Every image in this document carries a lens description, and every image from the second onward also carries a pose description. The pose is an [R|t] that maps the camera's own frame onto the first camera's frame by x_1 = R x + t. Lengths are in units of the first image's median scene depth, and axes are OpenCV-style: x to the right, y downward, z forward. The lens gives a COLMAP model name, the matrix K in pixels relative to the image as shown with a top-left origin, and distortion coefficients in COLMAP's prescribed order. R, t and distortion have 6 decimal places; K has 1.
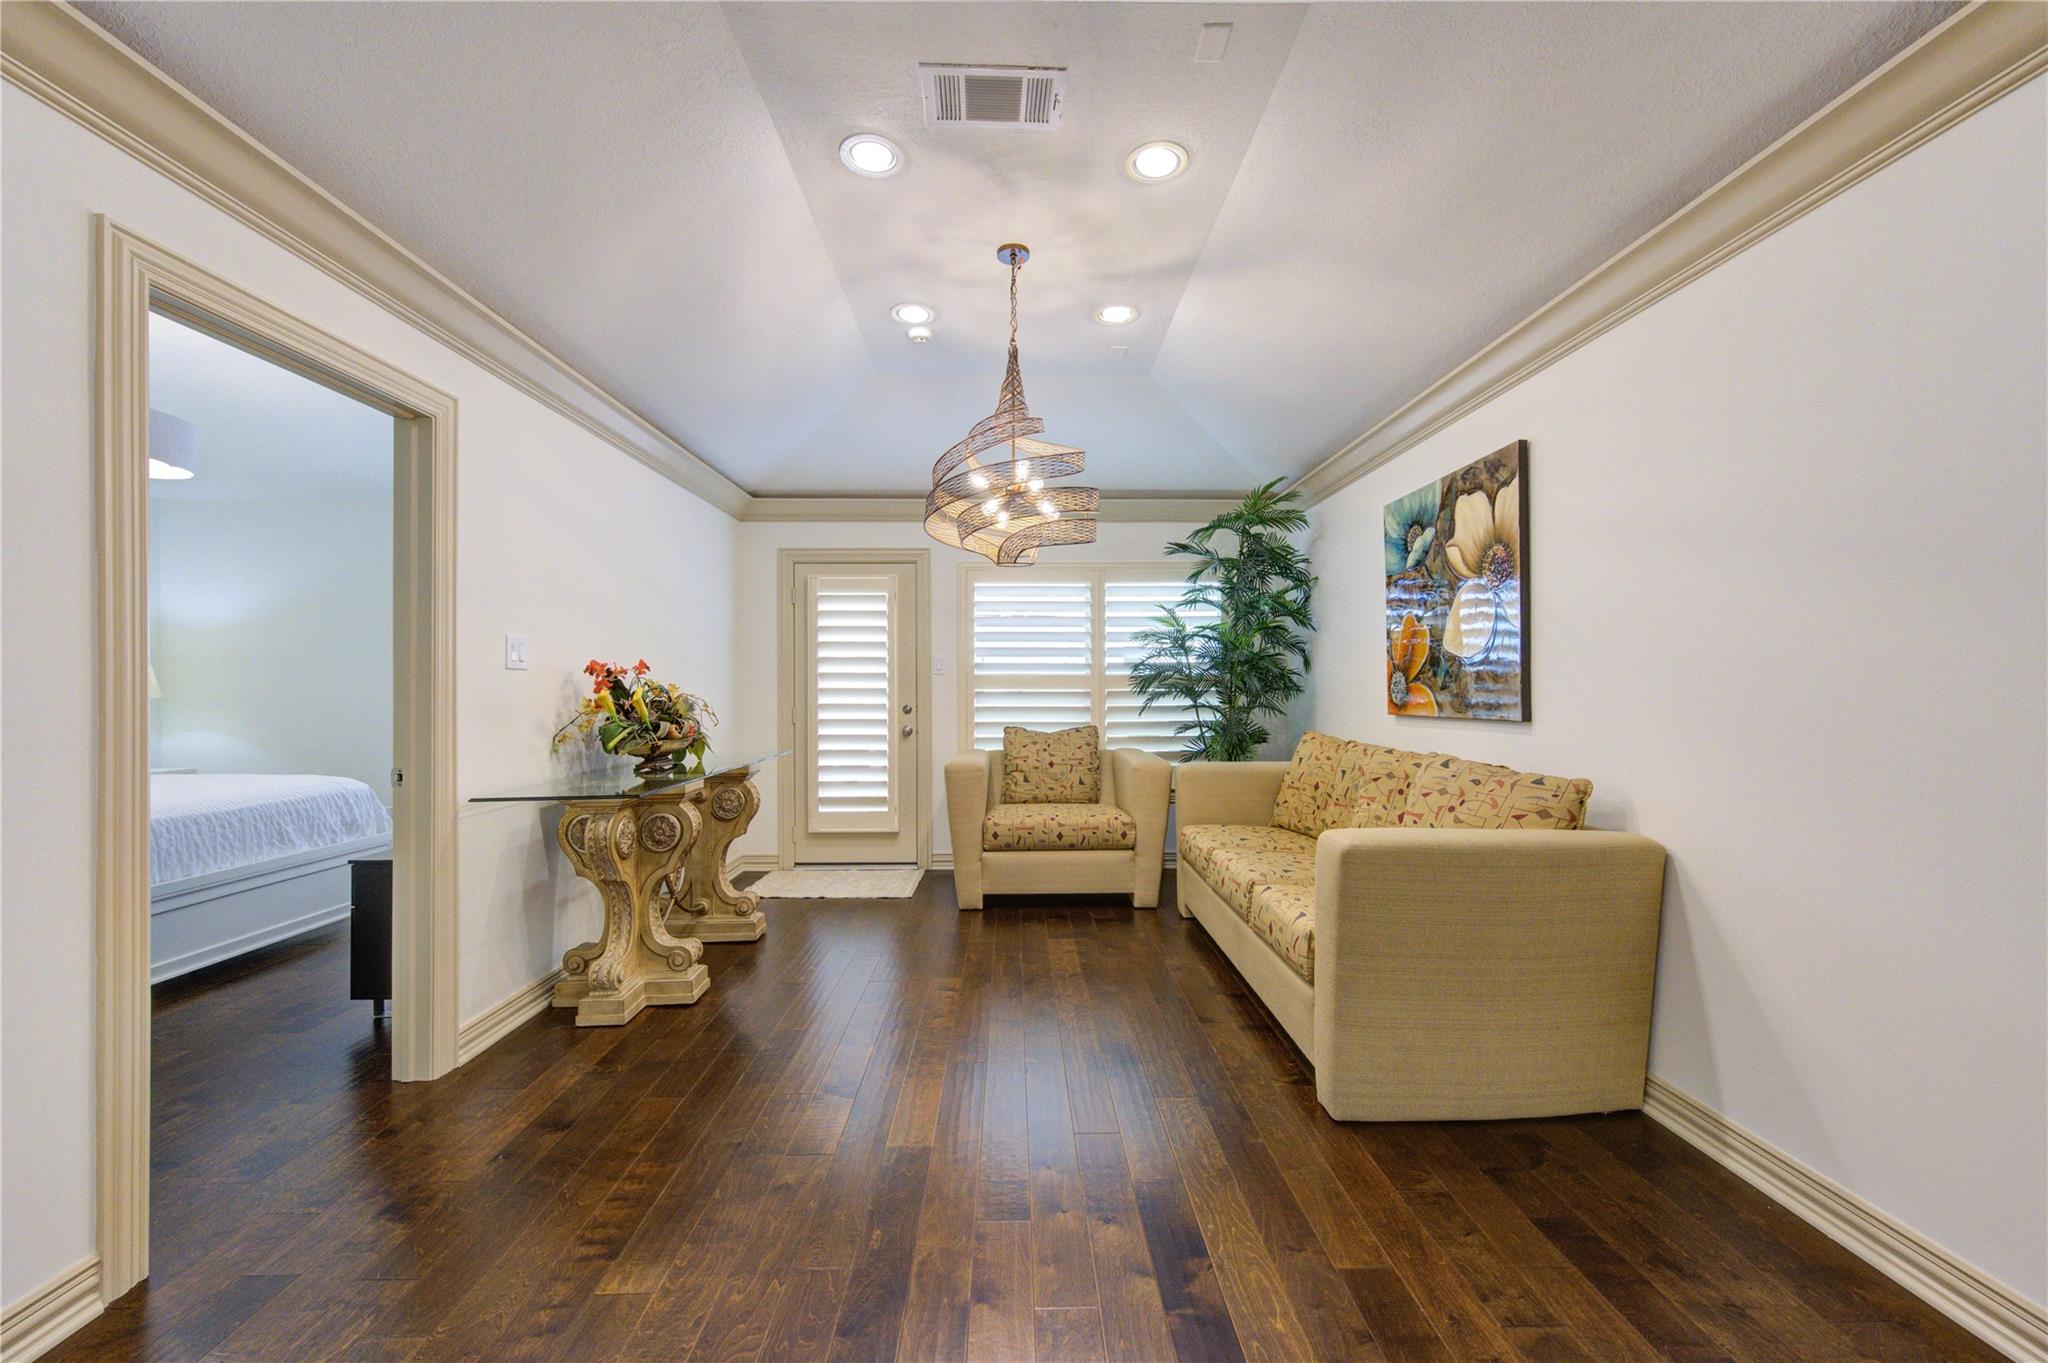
lens RADIAL K [[800.2, 0, 1028.8], [0, 800.2, 680.0], [0, 0, 1]] dist [-0.001127, -0.000303]
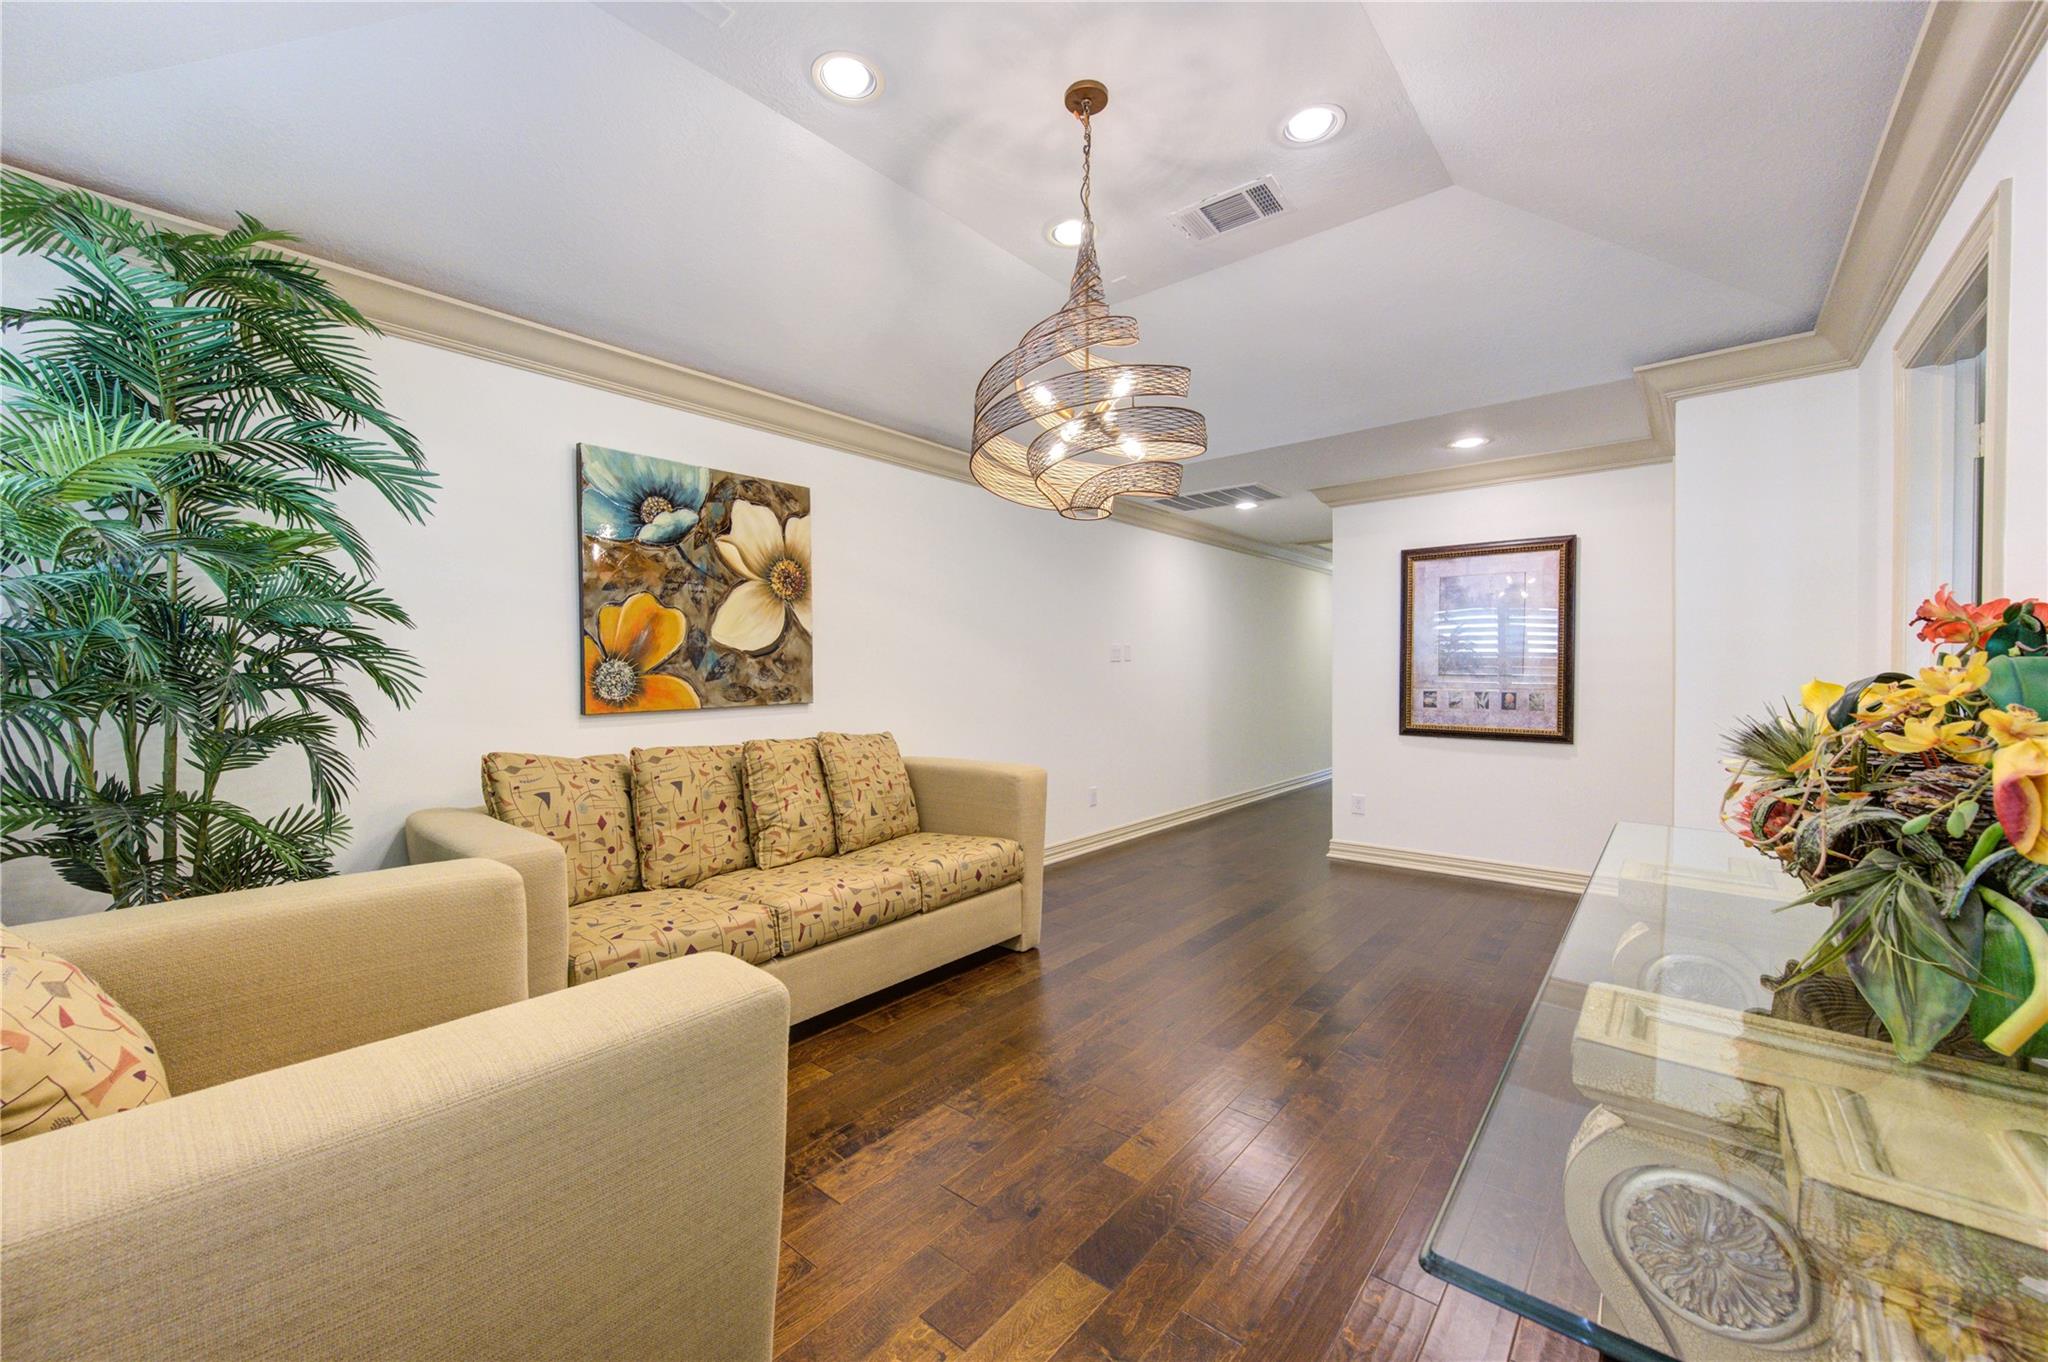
lens RADIAL K [[800.2, 0, 1025.6], [0, 800.2, 683.7], [0, 0, 1]] dist [-0.001127, -0.000303]
pose [[-0.760175, -0.008566, 0.649662, -0.455655], [-0.002750, 0.999947, 0.009967, 0.005392], [-0.649713, 0.005790, -0.760157, 1.576343]]
